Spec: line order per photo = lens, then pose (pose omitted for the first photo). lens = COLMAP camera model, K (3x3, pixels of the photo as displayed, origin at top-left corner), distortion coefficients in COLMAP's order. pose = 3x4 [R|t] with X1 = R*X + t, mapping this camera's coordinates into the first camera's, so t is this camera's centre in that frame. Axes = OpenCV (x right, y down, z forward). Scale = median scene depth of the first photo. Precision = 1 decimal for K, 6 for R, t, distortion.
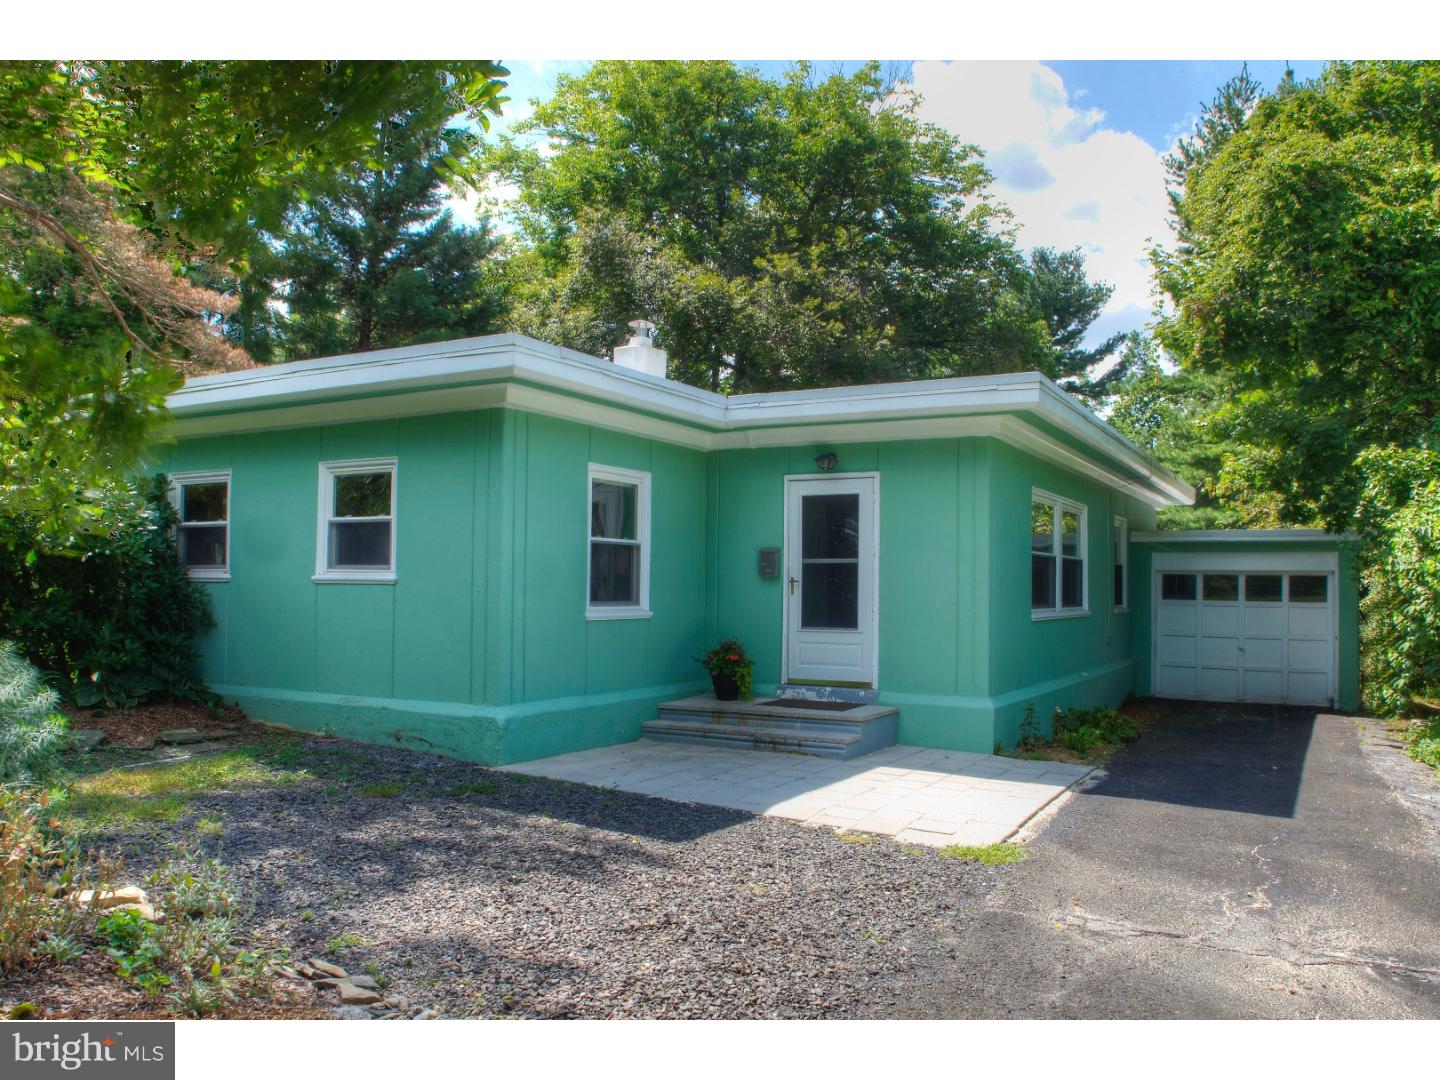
lens RADIAL K [[1059.1, 0, 723.6], [0, 1059.1, 586.7], [0, 0, 1]] dist [0.000863, 0.006575]
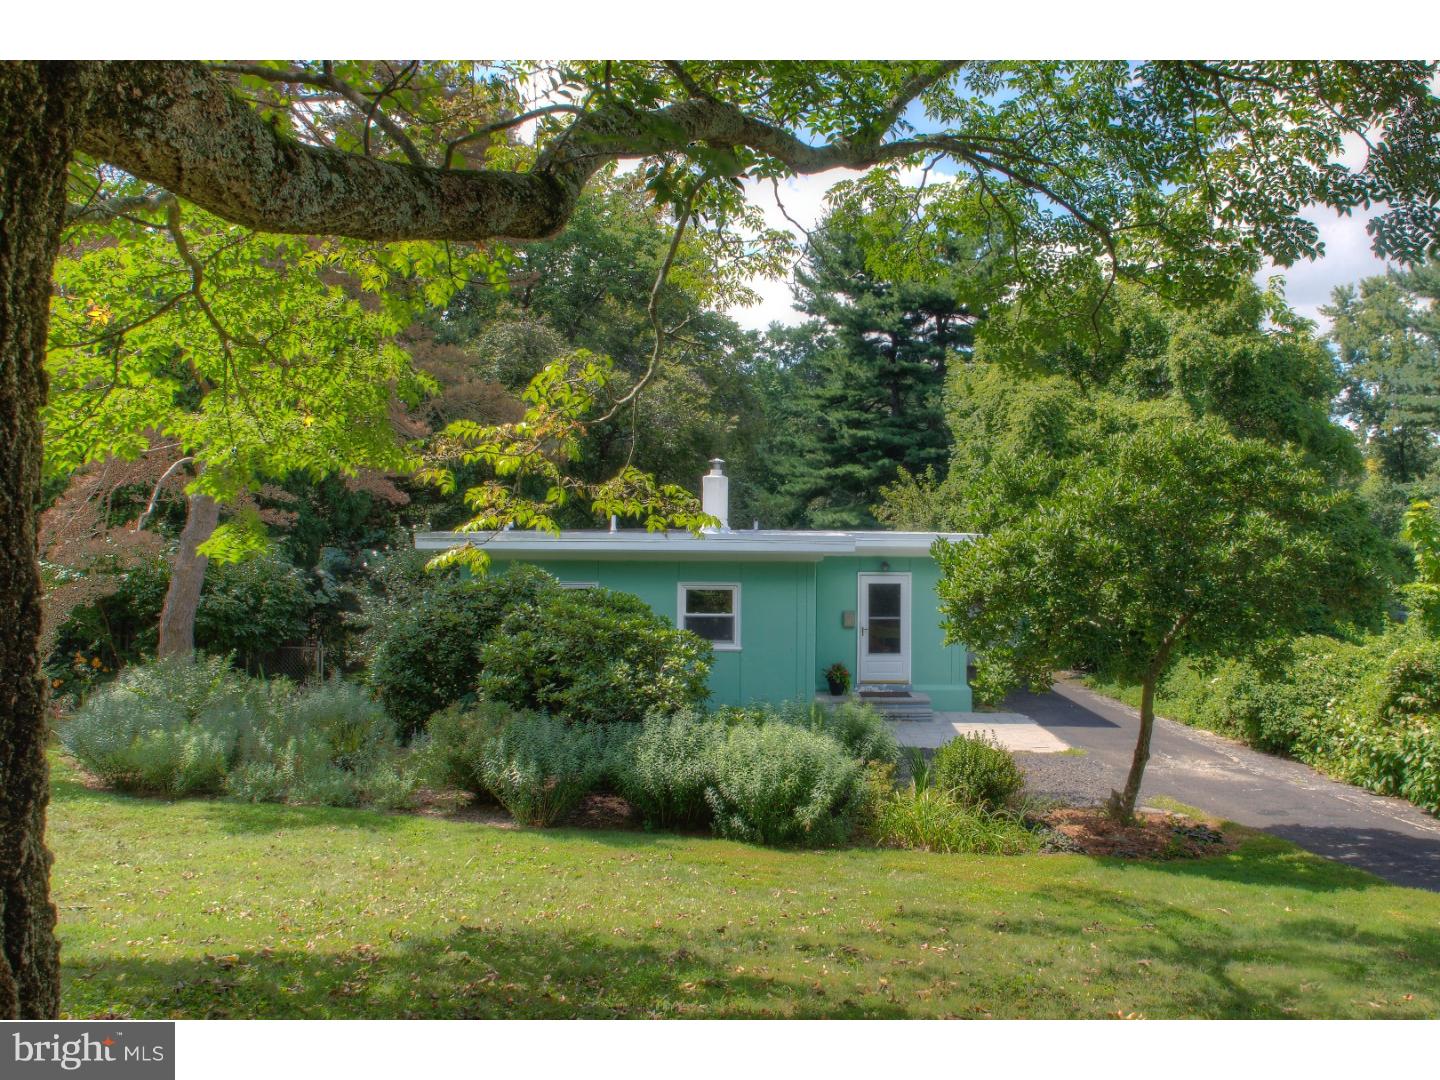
lens RADIAL K [[1059.1, 0, 723.6], [0, 1059.1, 586.7], [0, 0, 1]] dist [0.000863, 0.006575]
pose [[0.878798, -0.035621, 0.475863, -0.916434], [0.005269, 0.997874, 0.064965, -0.178840], [-0.477166, -0.054584, 0.877117, -0.454225]]
